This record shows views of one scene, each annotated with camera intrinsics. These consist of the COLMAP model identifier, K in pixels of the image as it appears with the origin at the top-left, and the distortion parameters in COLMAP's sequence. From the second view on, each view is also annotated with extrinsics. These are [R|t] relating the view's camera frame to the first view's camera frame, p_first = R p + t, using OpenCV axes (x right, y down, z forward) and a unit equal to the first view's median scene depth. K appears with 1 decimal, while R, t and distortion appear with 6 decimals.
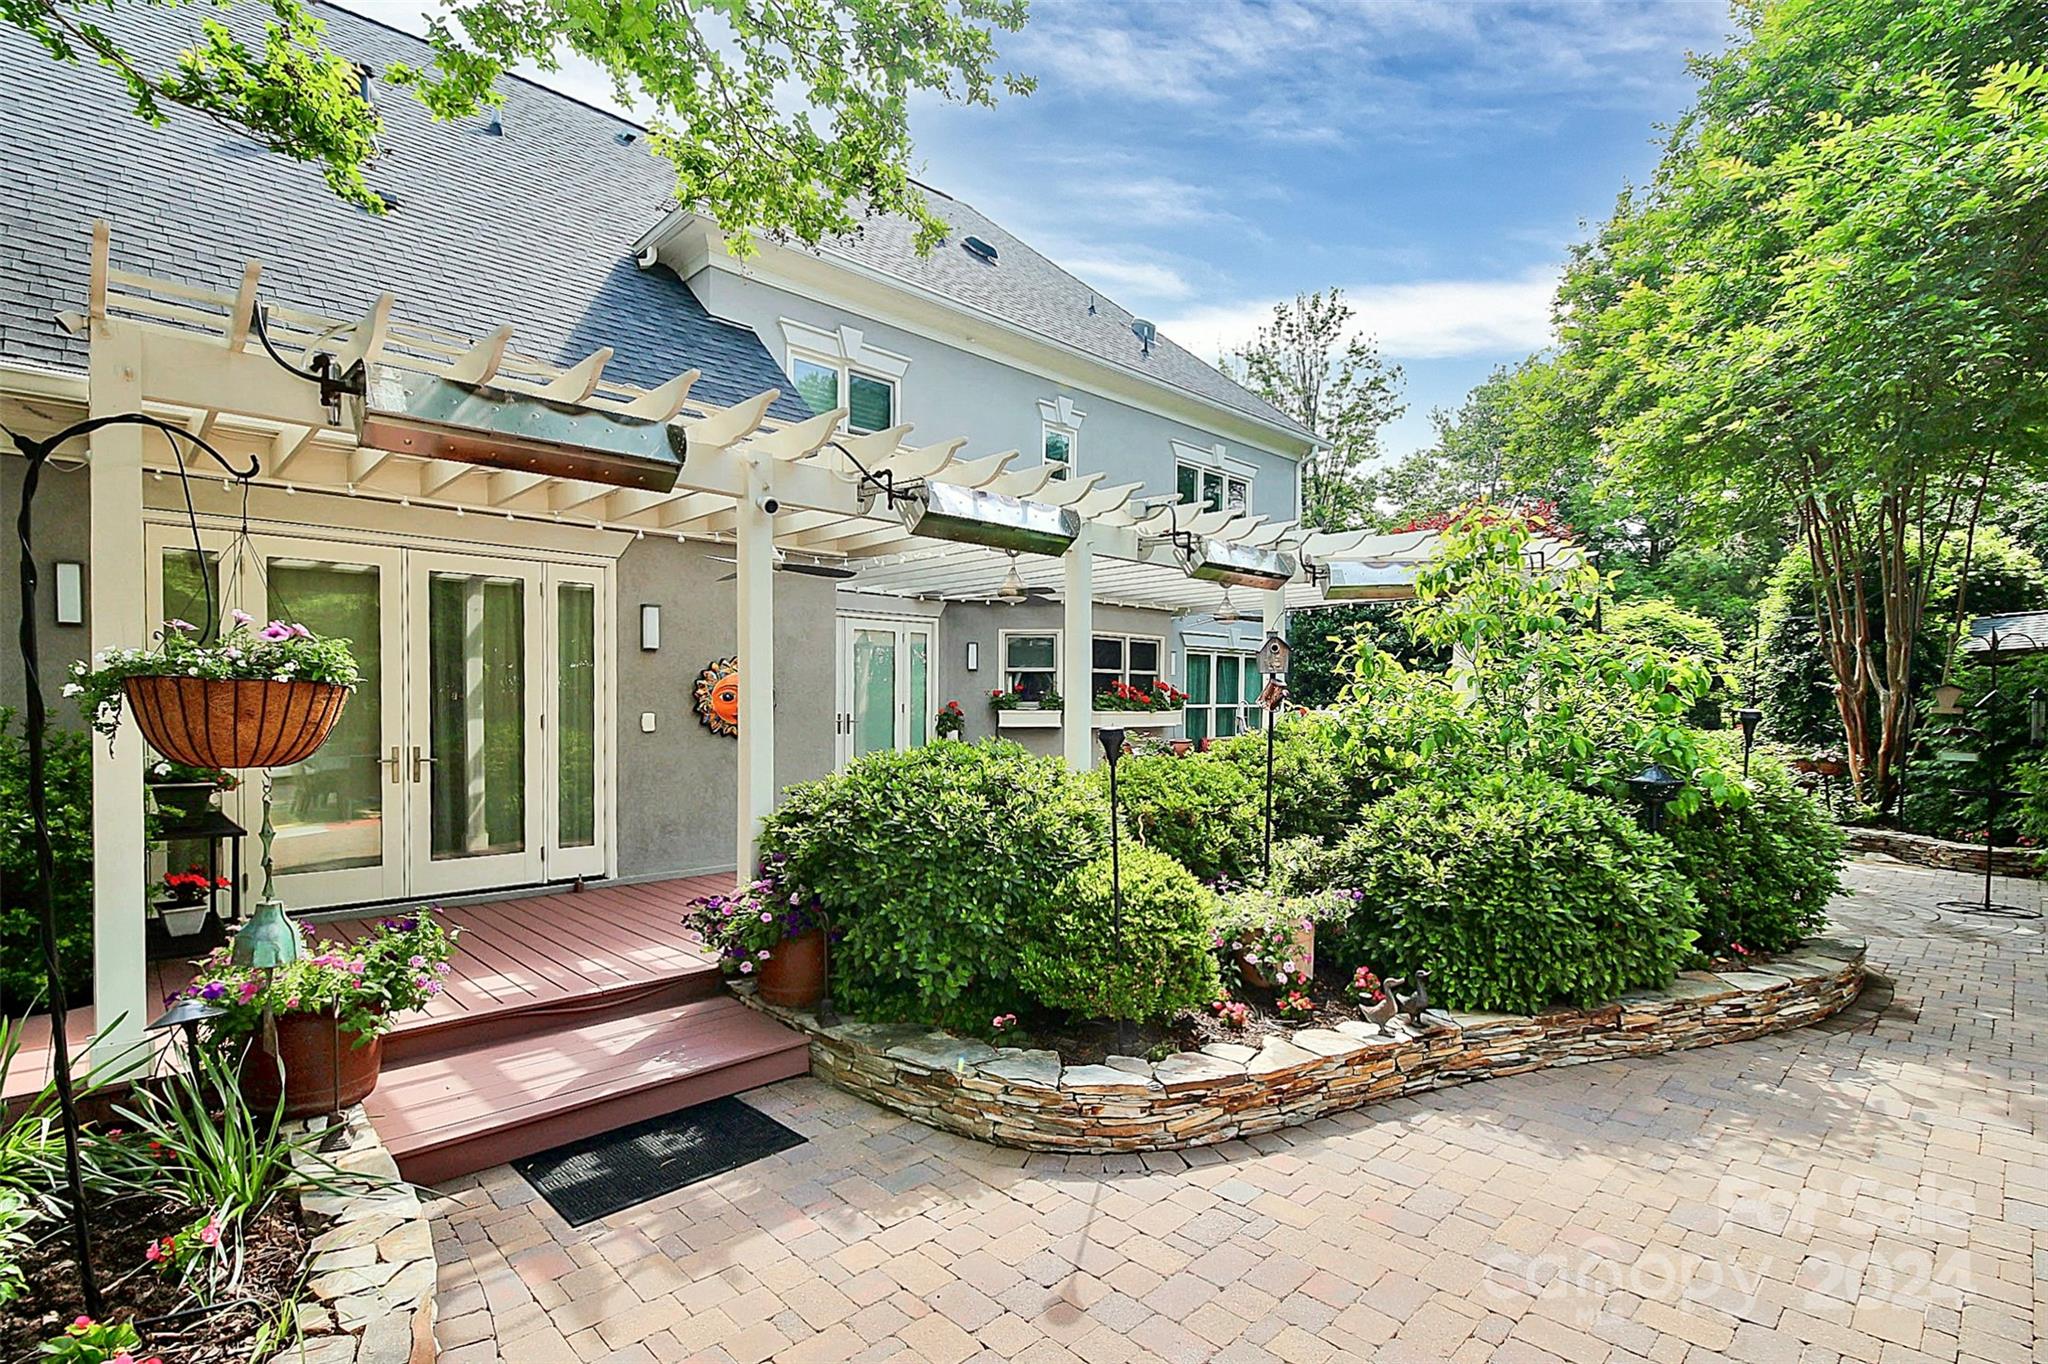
lens RADIAL K [[967.1, 0, 1024.7], [0, 967.1, 720.5], [0, 0, 1]] dist [0.000552, -0.013391]
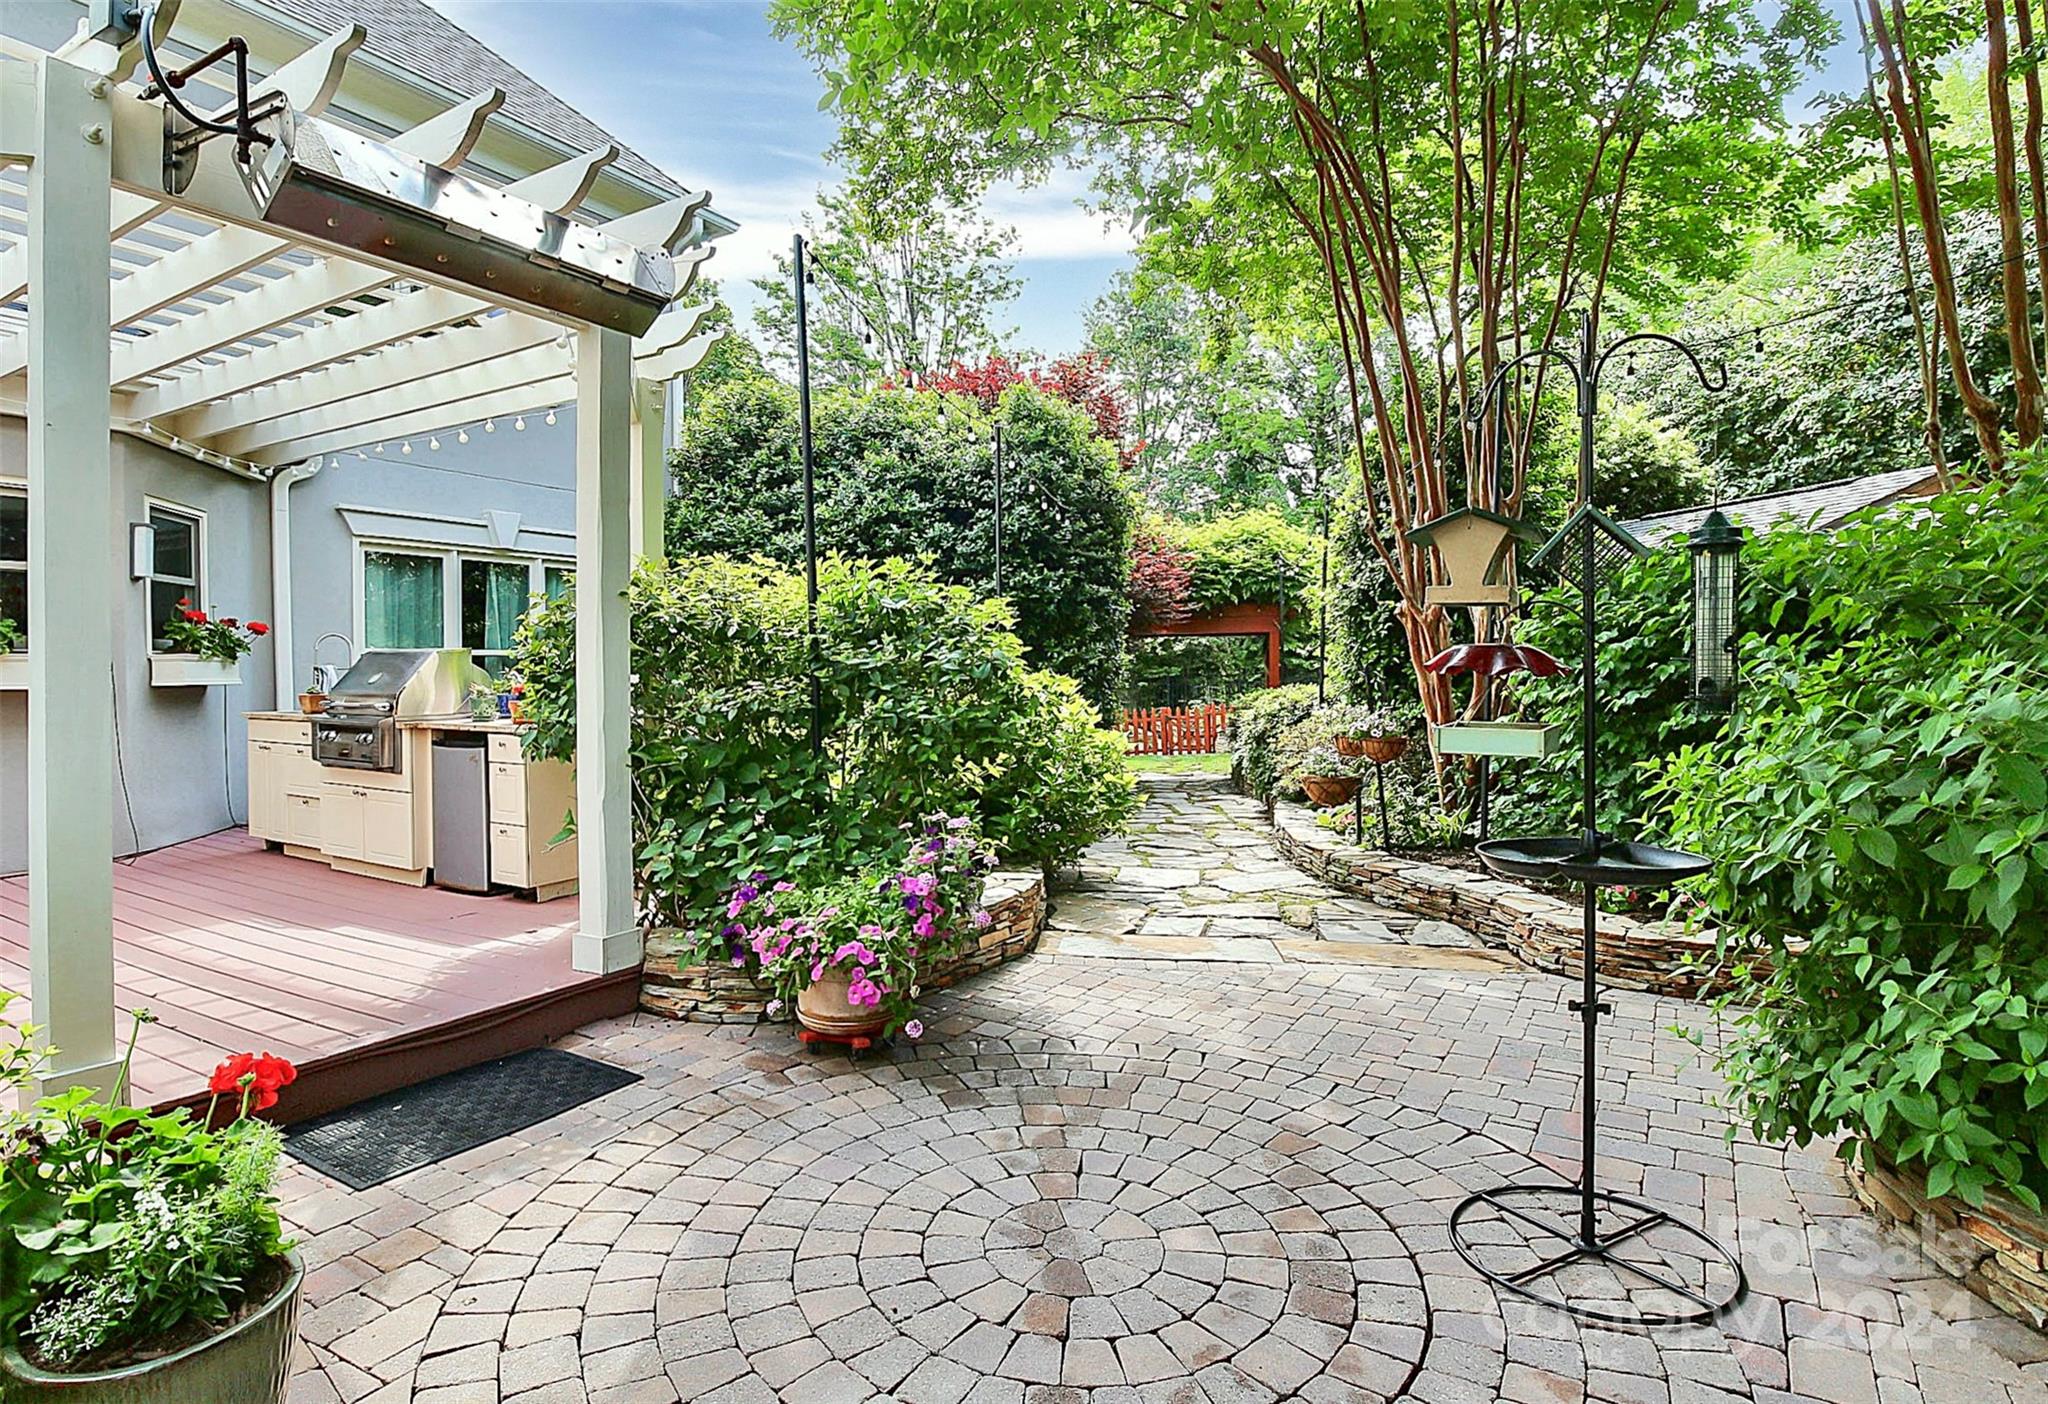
lens RADIAL K [[1062.4, 0, 1035.6], [0, 1062.4, 689.3], [0, 0, 1]] dist [-0.014989, -0.000459]
pose [[0.965797, -0.011896, 0.259028, 0.376560], [0.011763, 0.999929, 0.002065, 0.009436], [-0.259034, 0.001052, 0.965868, 0.359439]]
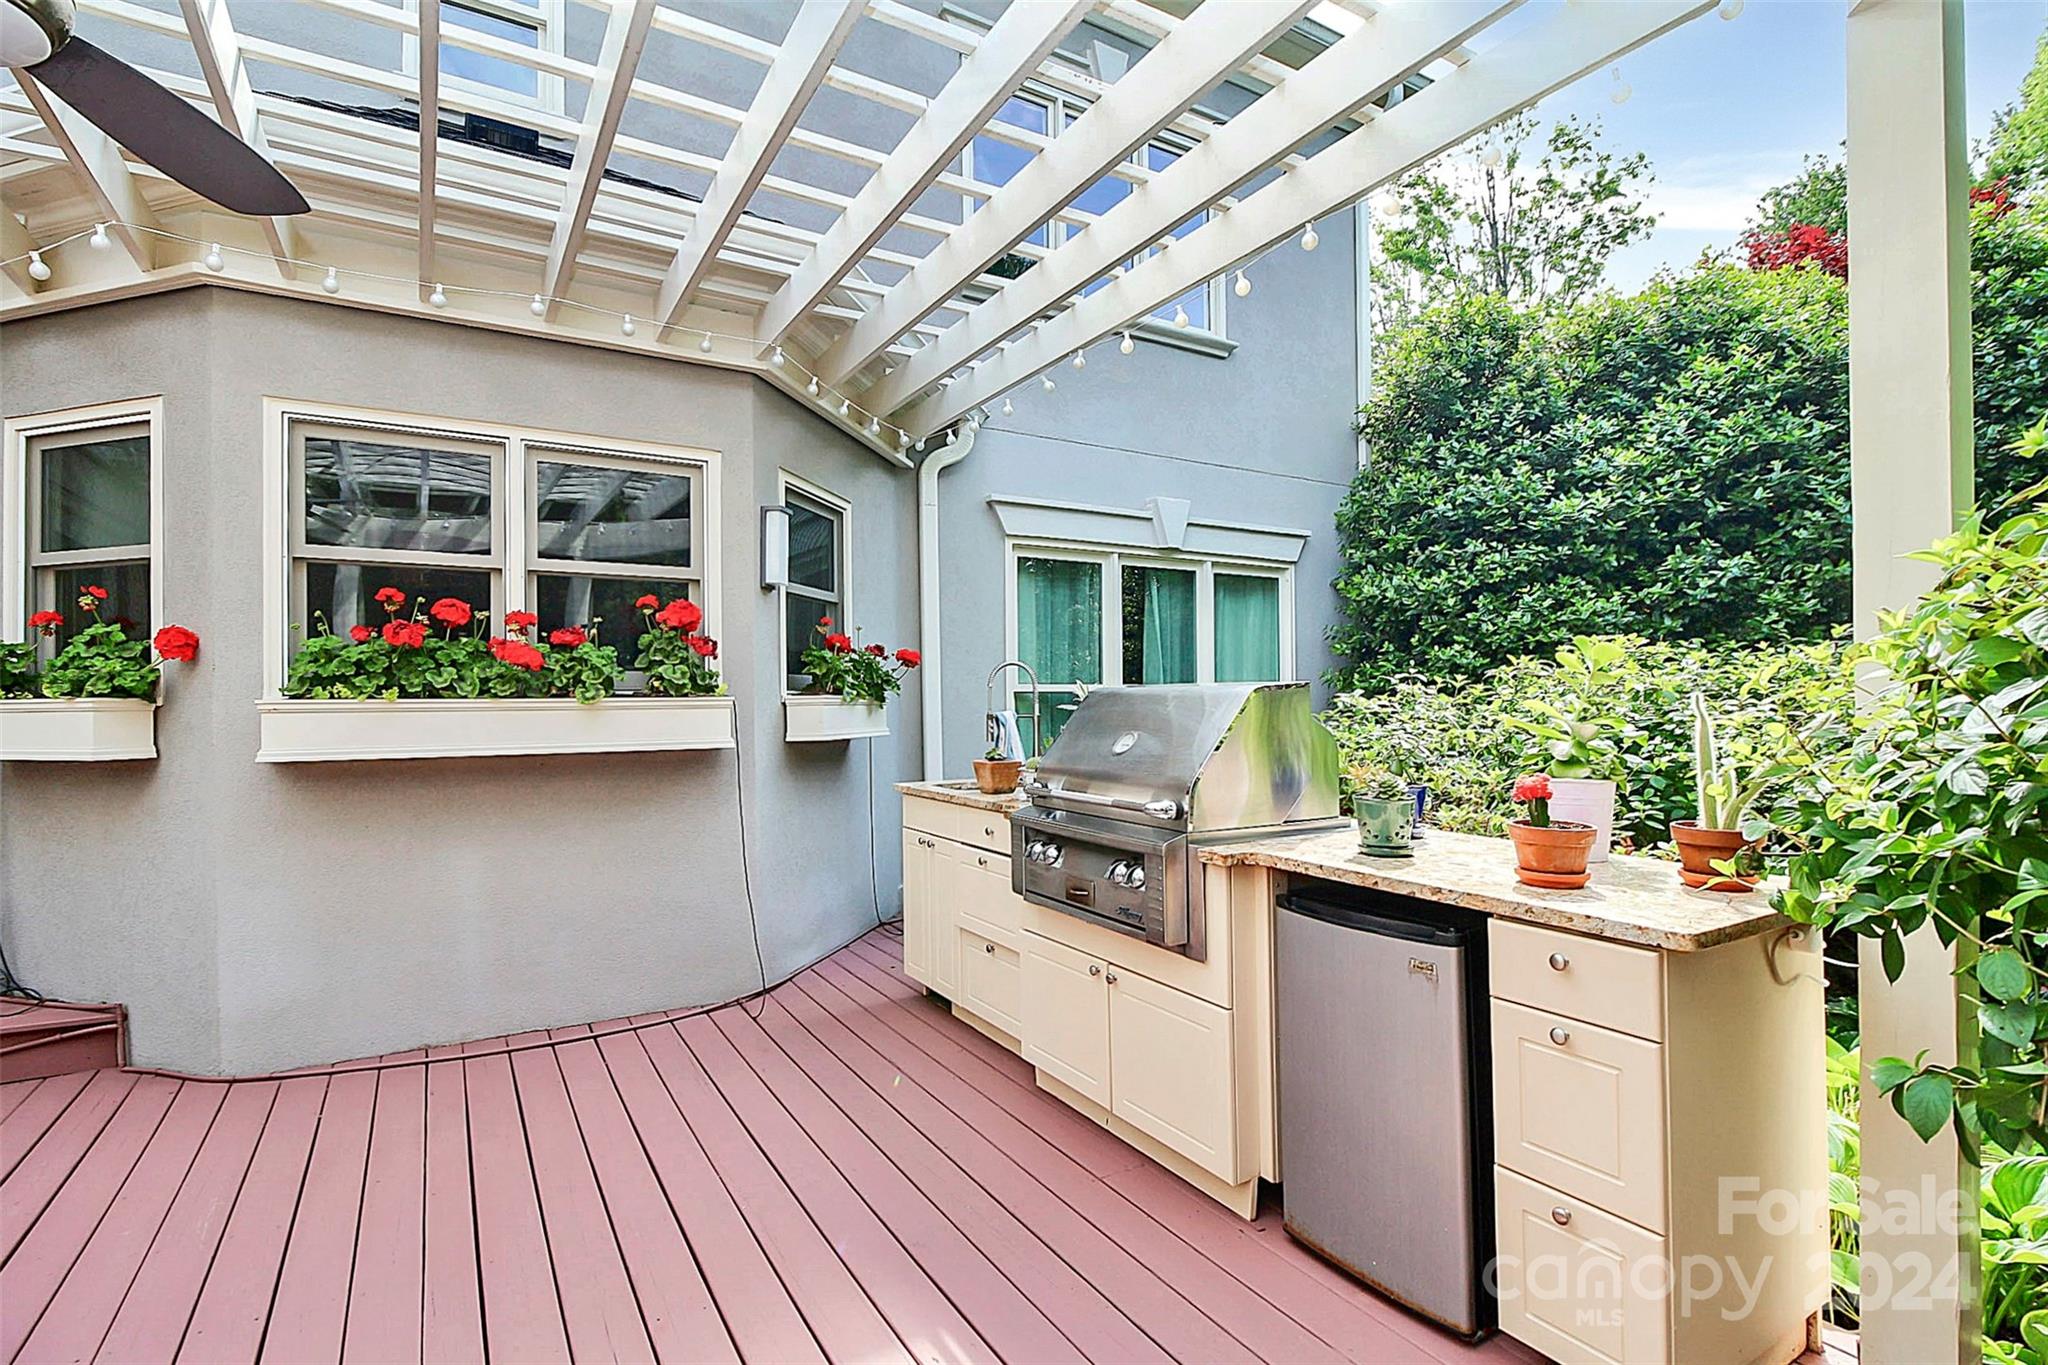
lens RADIAL K [[972.1, 0, 1024.0], [0, 972.1, 682.5], [0, 0, 1]] dist [-0.000036, -0.000119]
pose [[0.974677, -0.020043, -0.222717, 0.263906], [0.012134, 0.999248, -0.036823, -0.001496], [0.223288, 0.033188, 0.974187, 0.619665]]
